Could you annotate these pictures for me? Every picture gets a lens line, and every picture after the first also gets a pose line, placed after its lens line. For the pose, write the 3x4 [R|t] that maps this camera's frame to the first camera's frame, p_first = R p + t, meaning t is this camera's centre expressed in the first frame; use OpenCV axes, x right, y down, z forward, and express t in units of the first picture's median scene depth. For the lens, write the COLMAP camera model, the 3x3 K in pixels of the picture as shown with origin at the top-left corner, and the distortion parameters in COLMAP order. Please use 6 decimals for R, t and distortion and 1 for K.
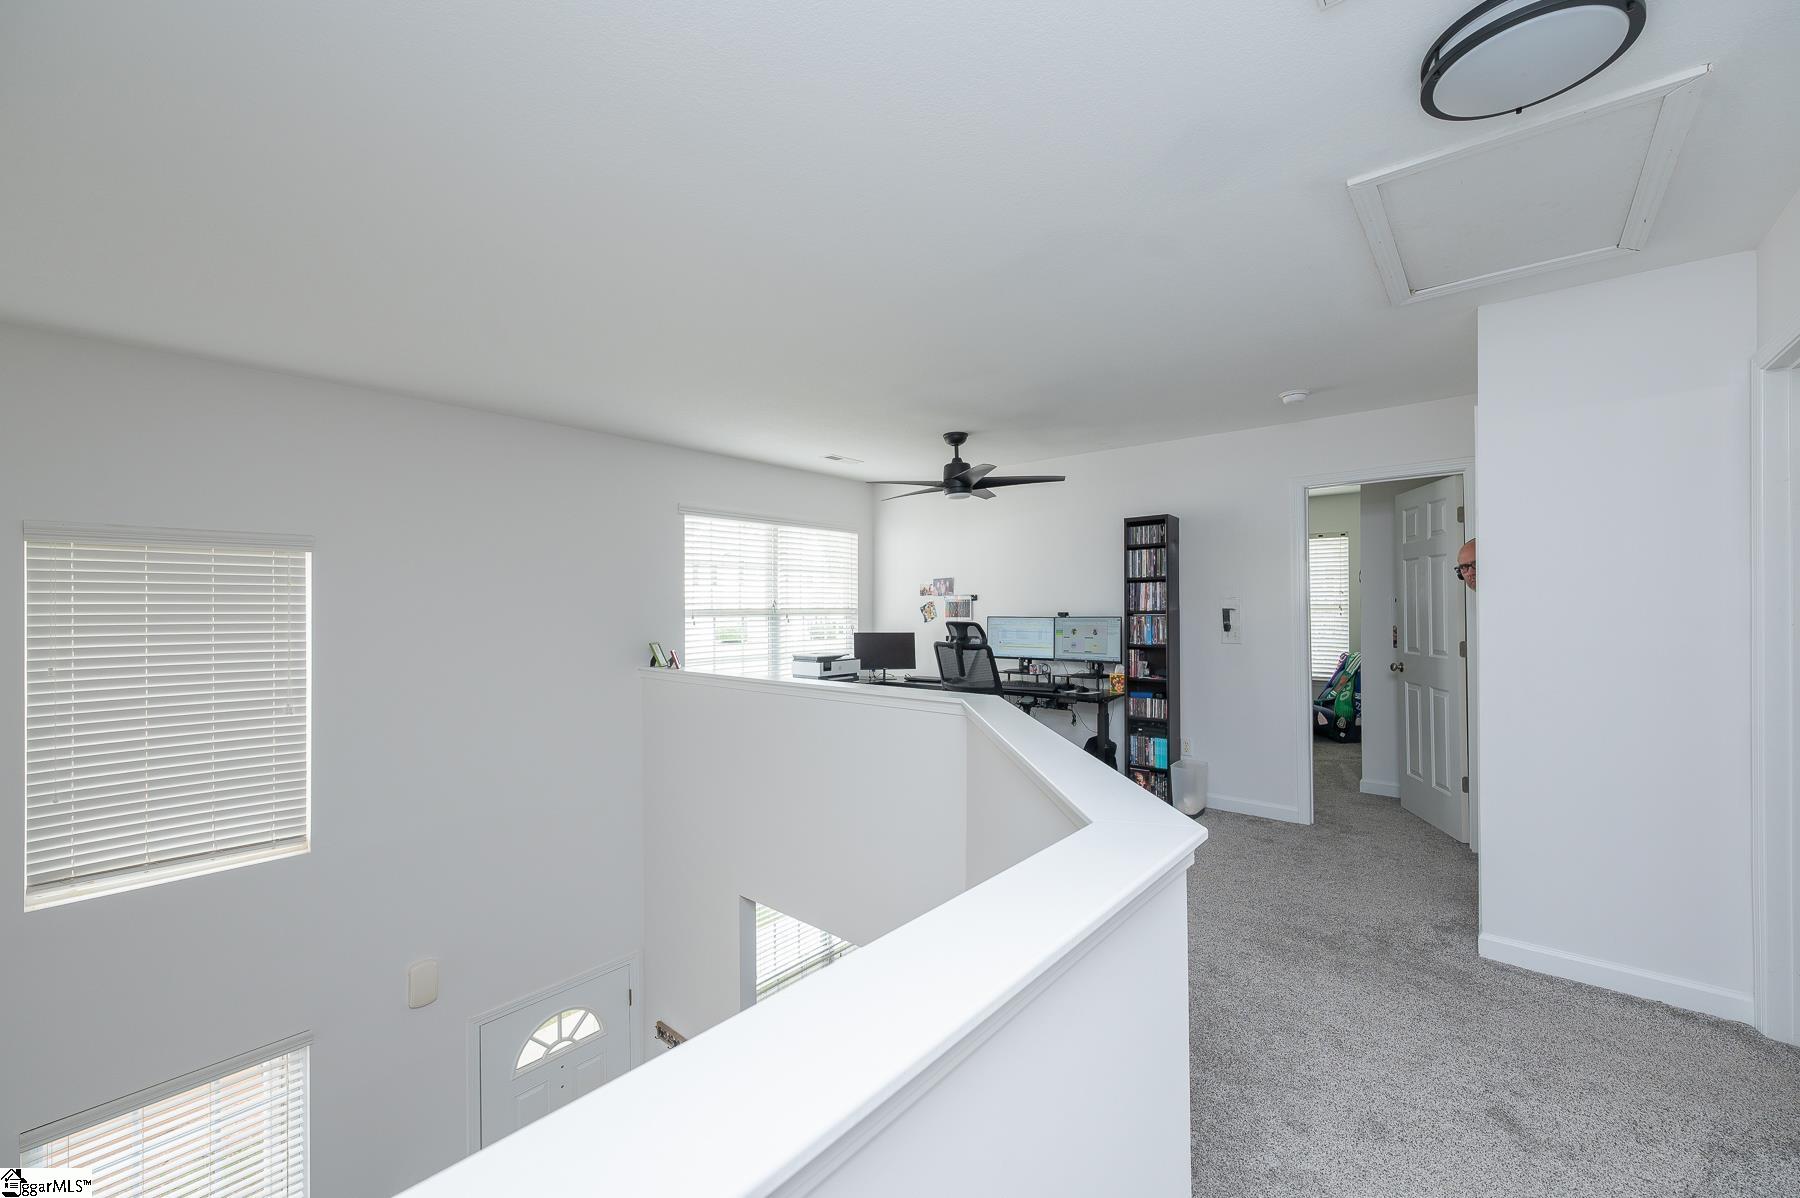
lens RADIAL K [[720.6, 0, 898.1], [0, 720.6, 604.7], [0, 0, 1]] dist [-0.001855, 0.000025]
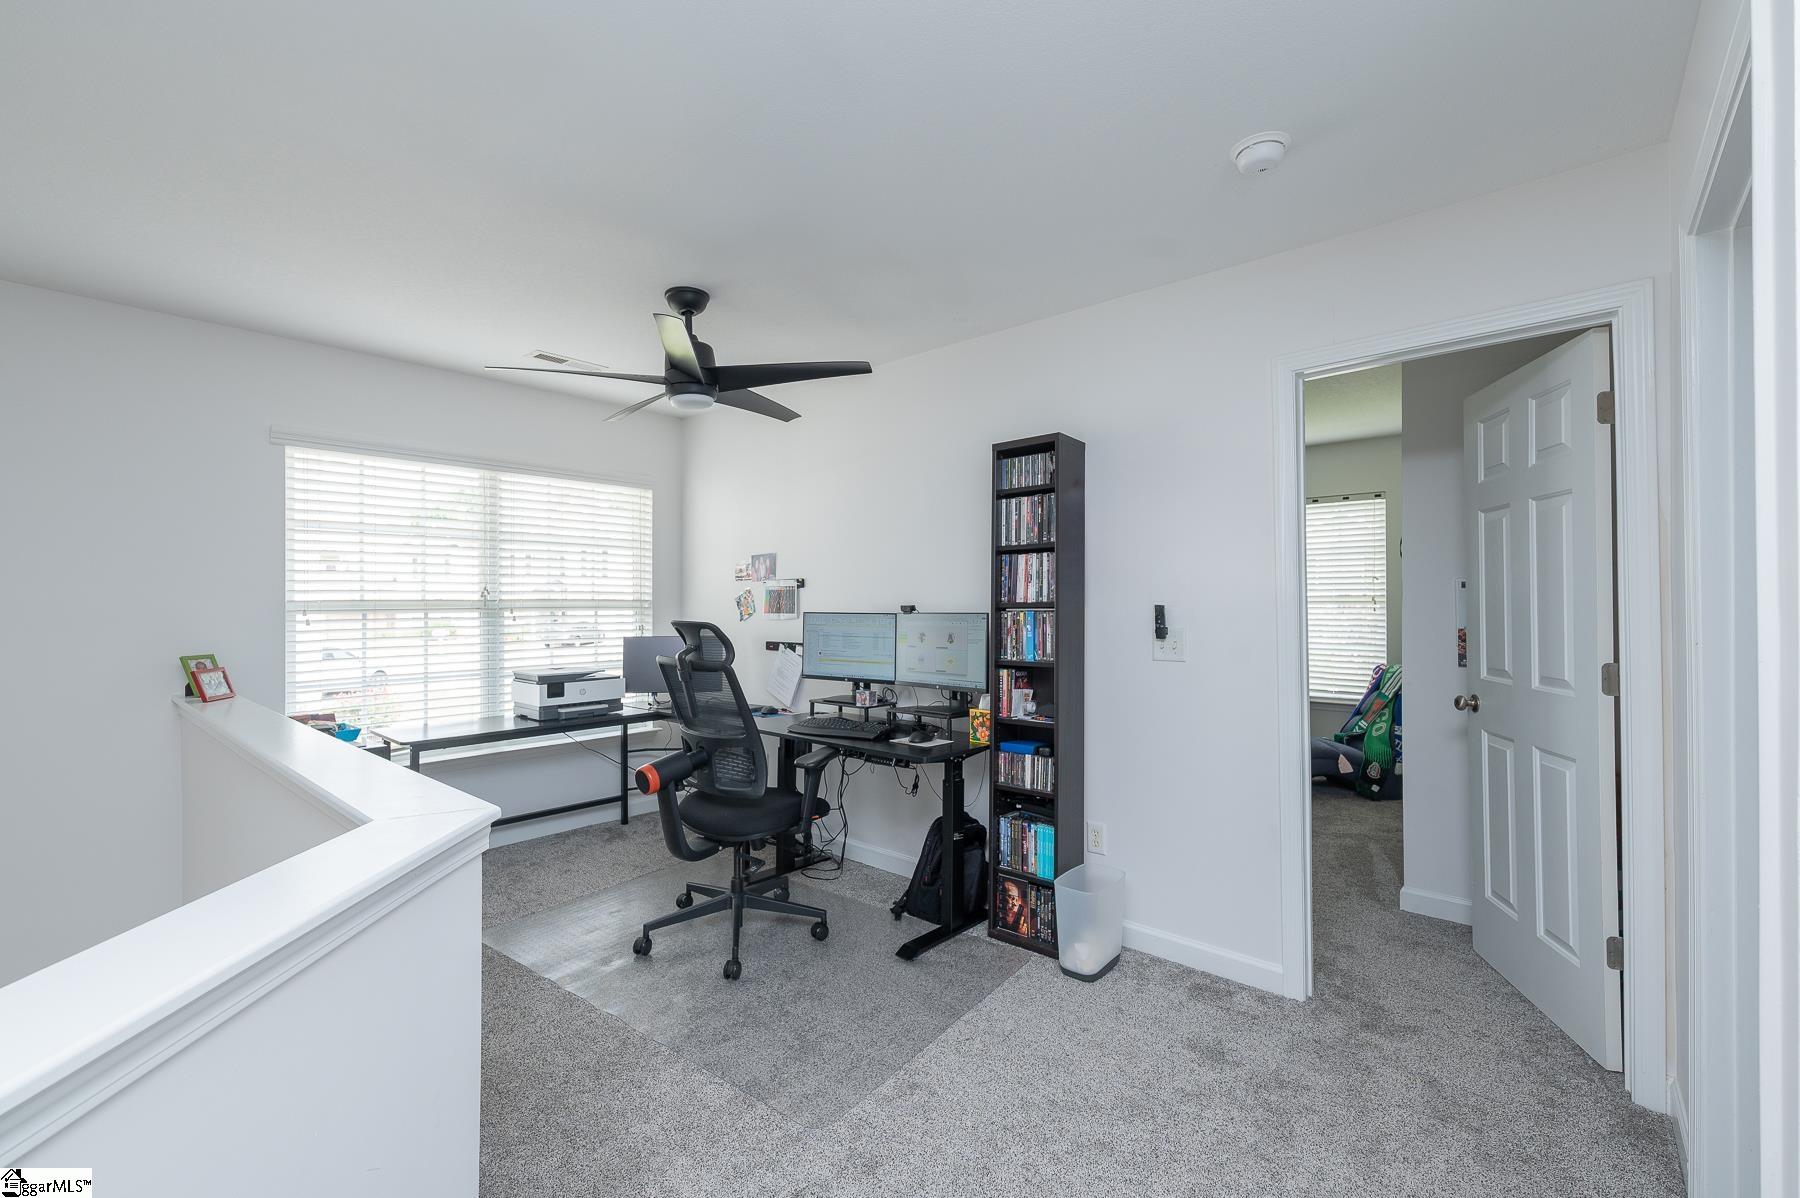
lens RADIAL K [[772.5, 0, 893.1], [0, 772.5, 602.5], [0, 0, 1]] dist [0.002861, 0.000770]
pose [[0.999904, 0.000398, -0.013862, 0.241748], [-0.000343, 0.999992, 0.003996, 0.005723], [0.013863, -0.003991, 0.999896, 0.371648]]
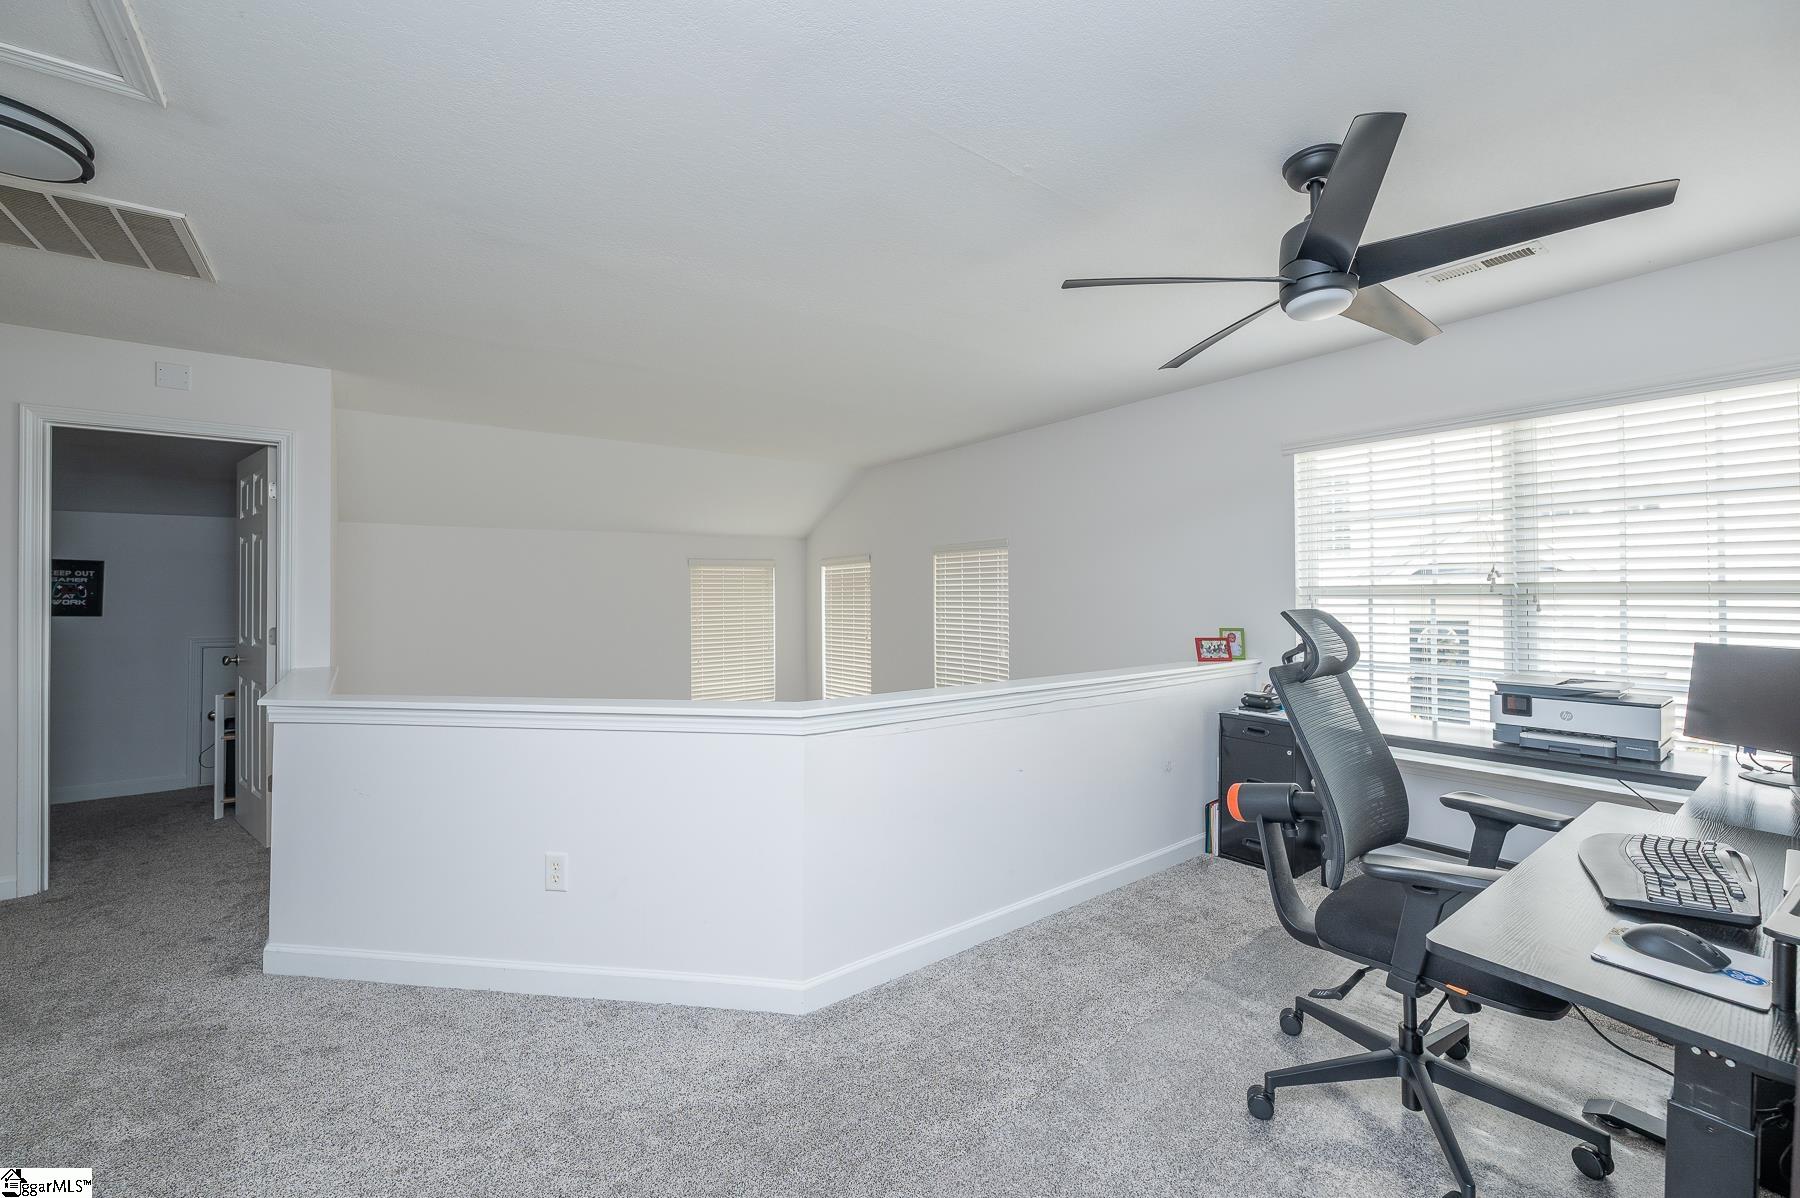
lens RADIAL K [[720.6, 0, 890.6], [0, 720.6, 596.9], [0, 0, 1]] dist [-0.001855, 0.000025]
pose [[-0.224714, 0.011483, -0.974357, 0.522073], [0.012556, 0.999882, 0.008888, 0.005536], [0.974344, -0.010236, -0.224832, 0.818274]]
